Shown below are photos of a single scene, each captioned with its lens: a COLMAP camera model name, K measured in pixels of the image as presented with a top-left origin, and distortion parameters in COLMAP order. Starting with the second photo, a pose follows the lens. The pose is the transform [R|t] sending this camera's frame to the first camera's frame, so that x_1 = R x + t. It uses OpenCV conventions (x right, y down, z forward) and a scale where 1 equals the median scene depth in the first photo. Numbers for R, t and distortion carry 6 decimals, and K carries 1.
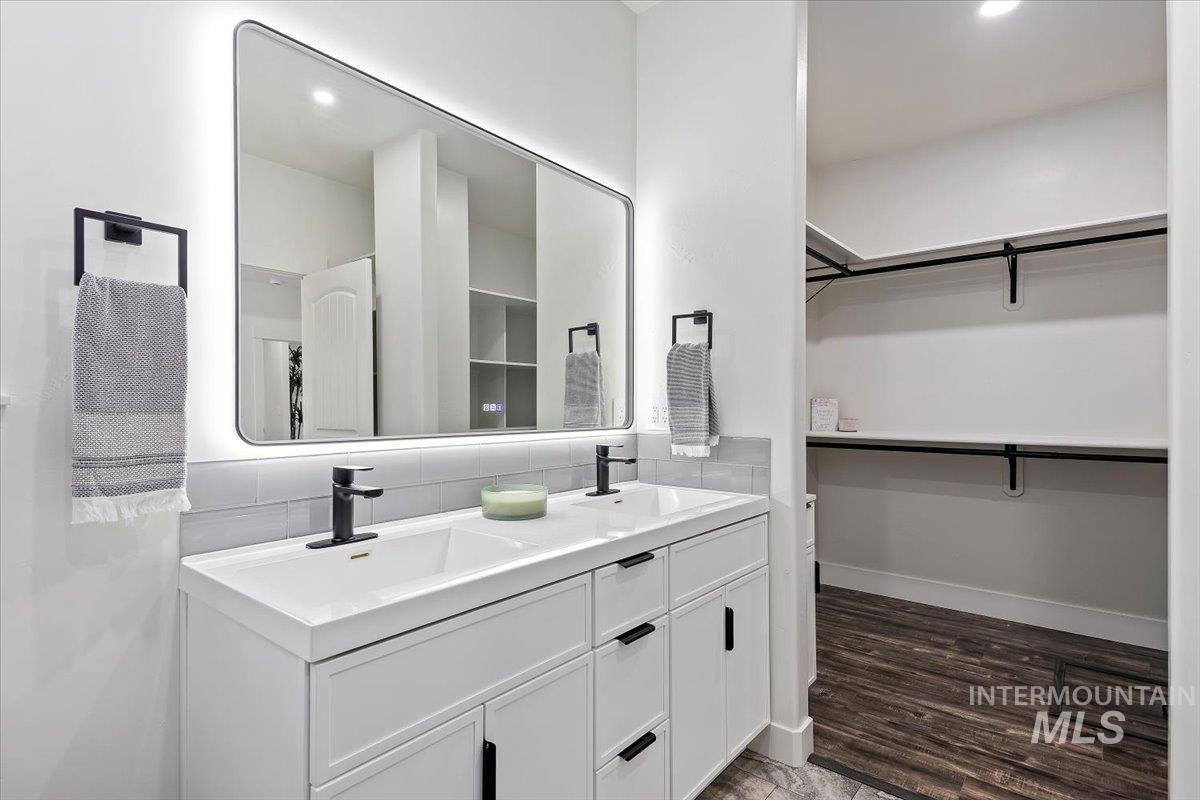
lens RADIAL K [[594.0, 0, 599.0], [0, 594.0, 407.3], [0, 0, 1]] dist [0.001765, -0.000452]
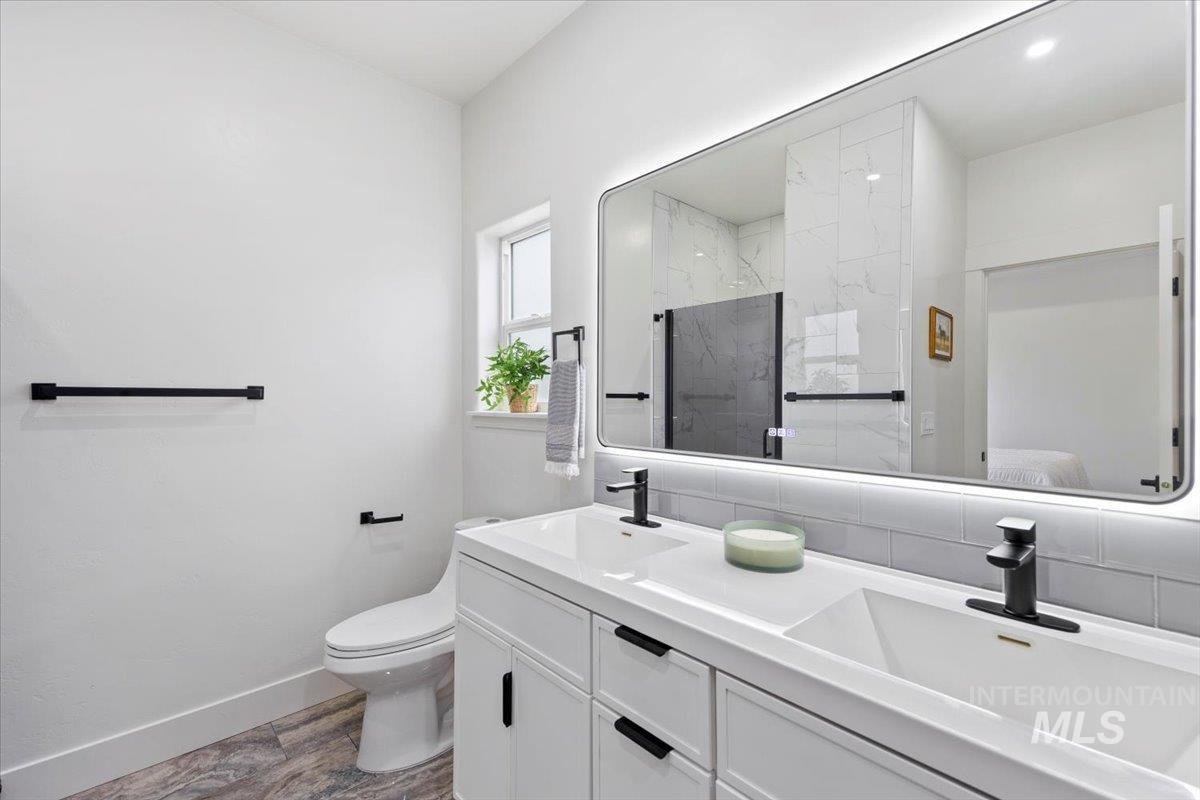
lens RADIAL K [[490.9, 0, 599.4], [0, 490.9, 403.5], [0, 0, 1]] dist [-0.000008, 0.000059]
pose [[-0.139222, -0.001236, -0.990260, 0.709974], [0.003472, 0.999992, -0.001736, -0.047891], [0.990255, -0.003680, -0.139217, 1.057119]]
